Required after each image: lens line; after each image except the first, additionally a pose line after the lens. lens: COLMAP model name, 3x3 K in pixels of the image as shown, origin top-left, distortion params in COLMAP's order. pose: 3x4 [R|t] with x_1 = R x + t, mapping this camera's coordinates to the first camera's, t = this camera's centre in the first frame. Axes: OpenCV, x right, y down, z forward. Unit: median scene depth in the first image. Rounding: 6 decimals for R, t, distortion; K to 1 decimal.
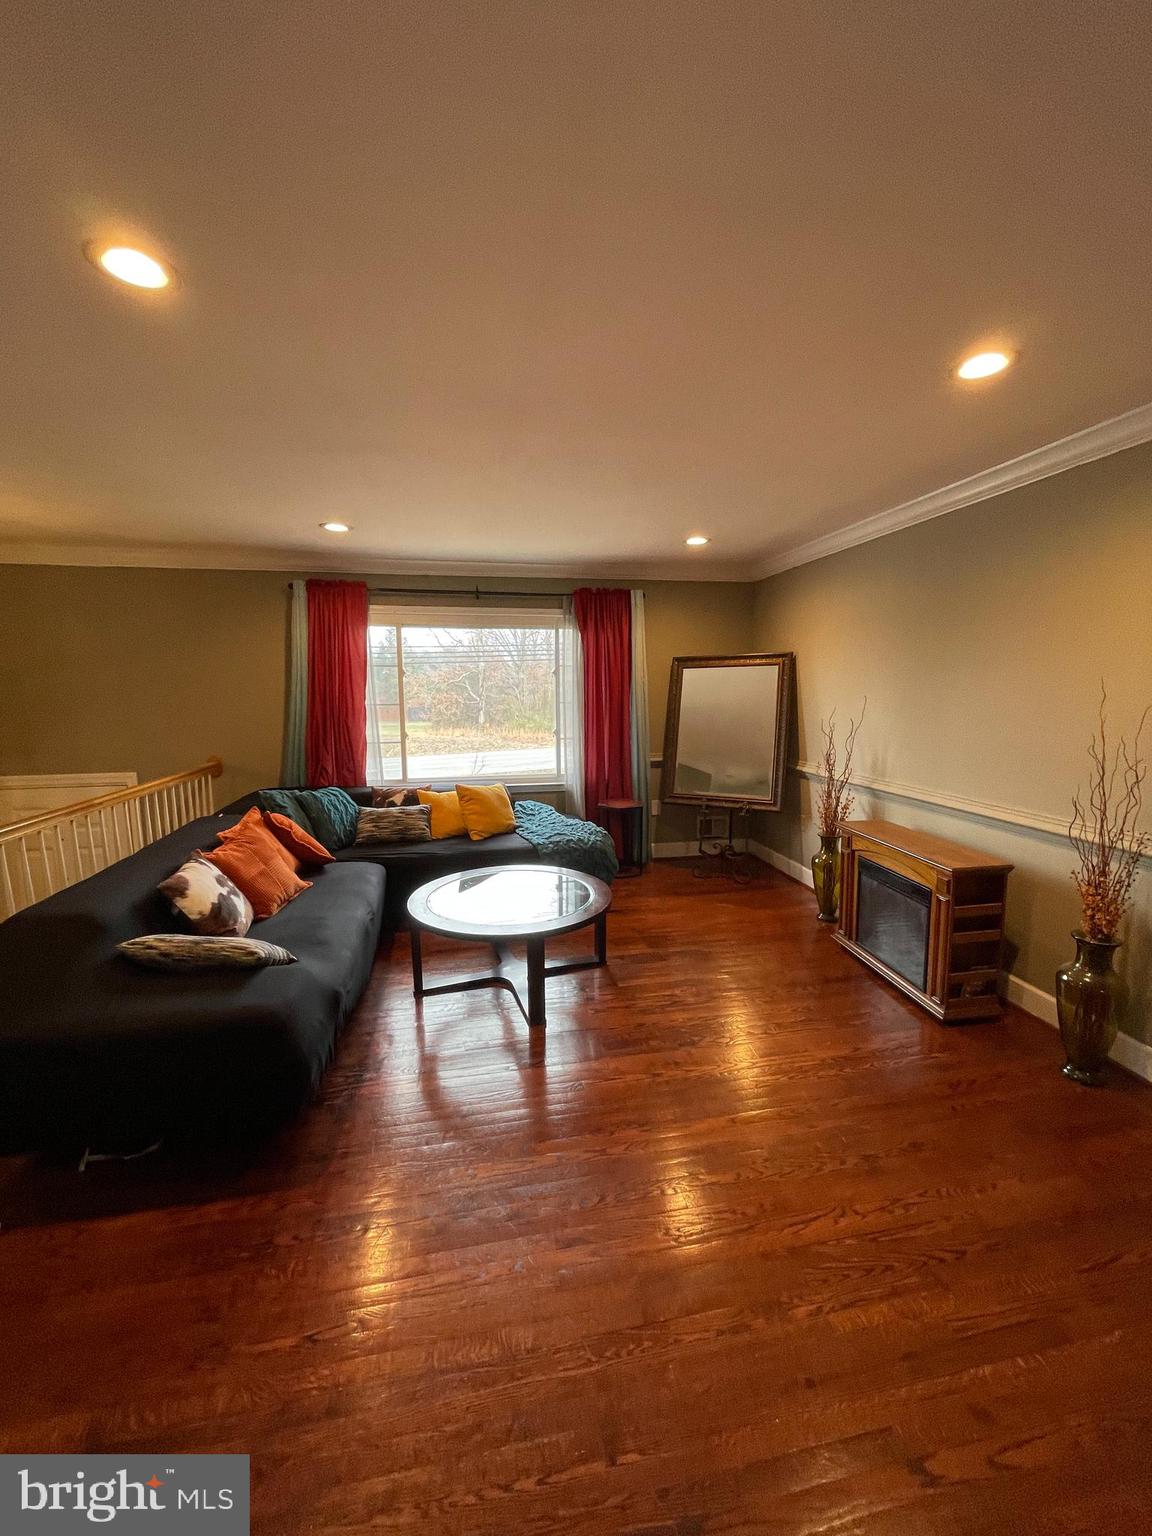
lens RADIAL K [[622.9, 0, 581.3], [0, 622.9, 765.0], [0, 0, 1]] dist [0.000108, 0.000062]
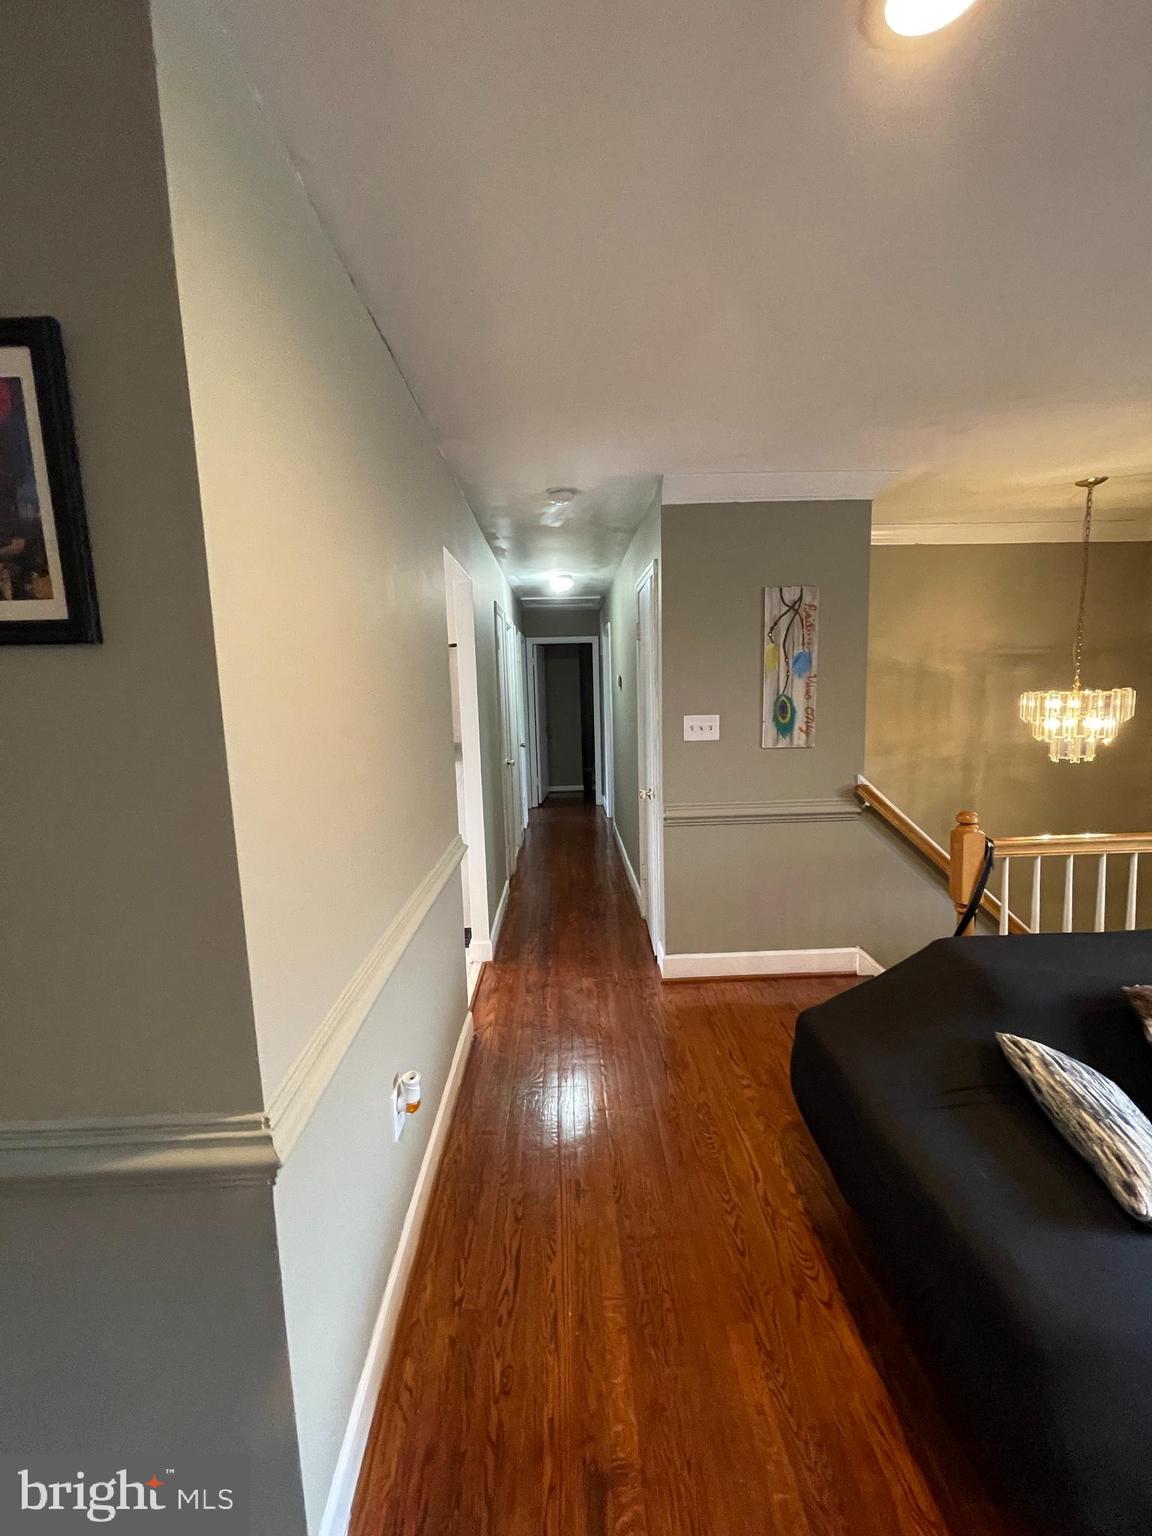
lens RADIAL K [[622.9, 0, 581.3], [0, 622.9, 765.0], [0, 0, 1]] dist [0.000108, 0.000062]
pose [[-0.157624, 0.136543, -0.978014, 0.005306], [-0.091128, 0.984157, 0.152087, -0.040207], [0.983285, 0.113098, -0.142684, 0.259429]]
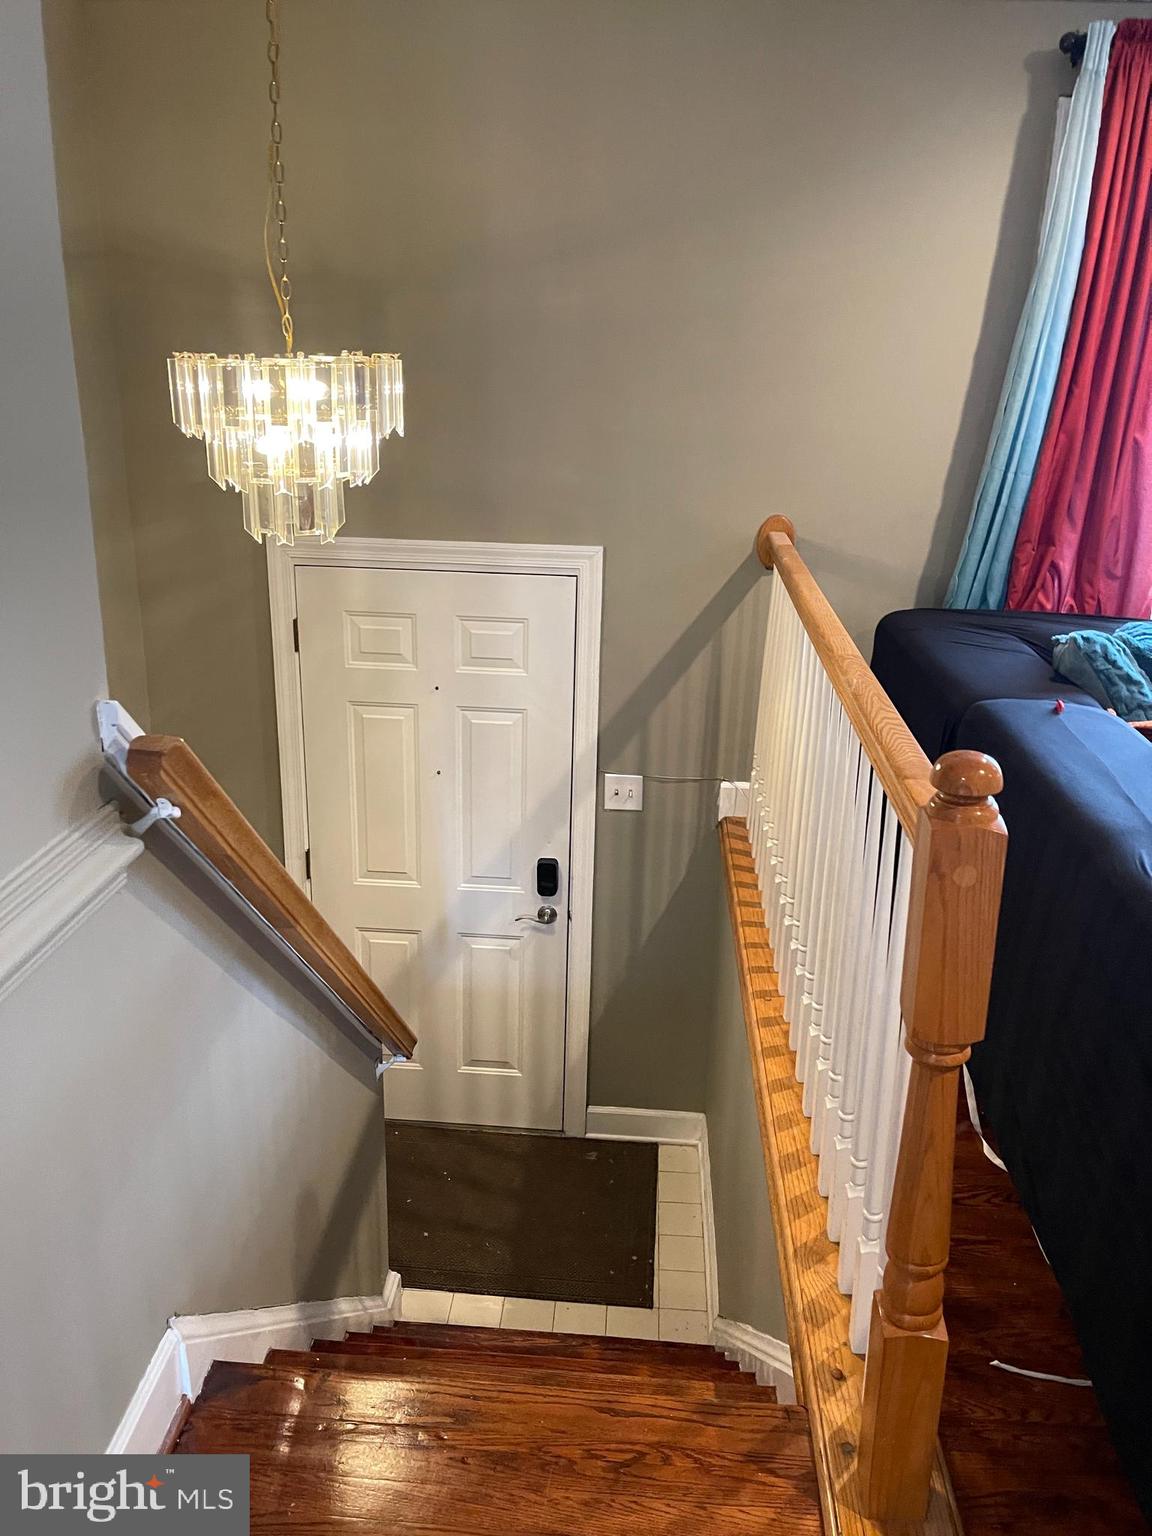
lens RADIAL K [[1164.0, 0, 571.1], [0, 1164.0, 761.2], [0, 0, 1]] dist [0.029128, -0.008886]
pose [[0.963866, 0.116718, -0.239454, -0.519300], [-0.066229, 0.975674, 0.208985, -0.008273], [0.258022, -0.185574, 0.948149, 0.211748]]
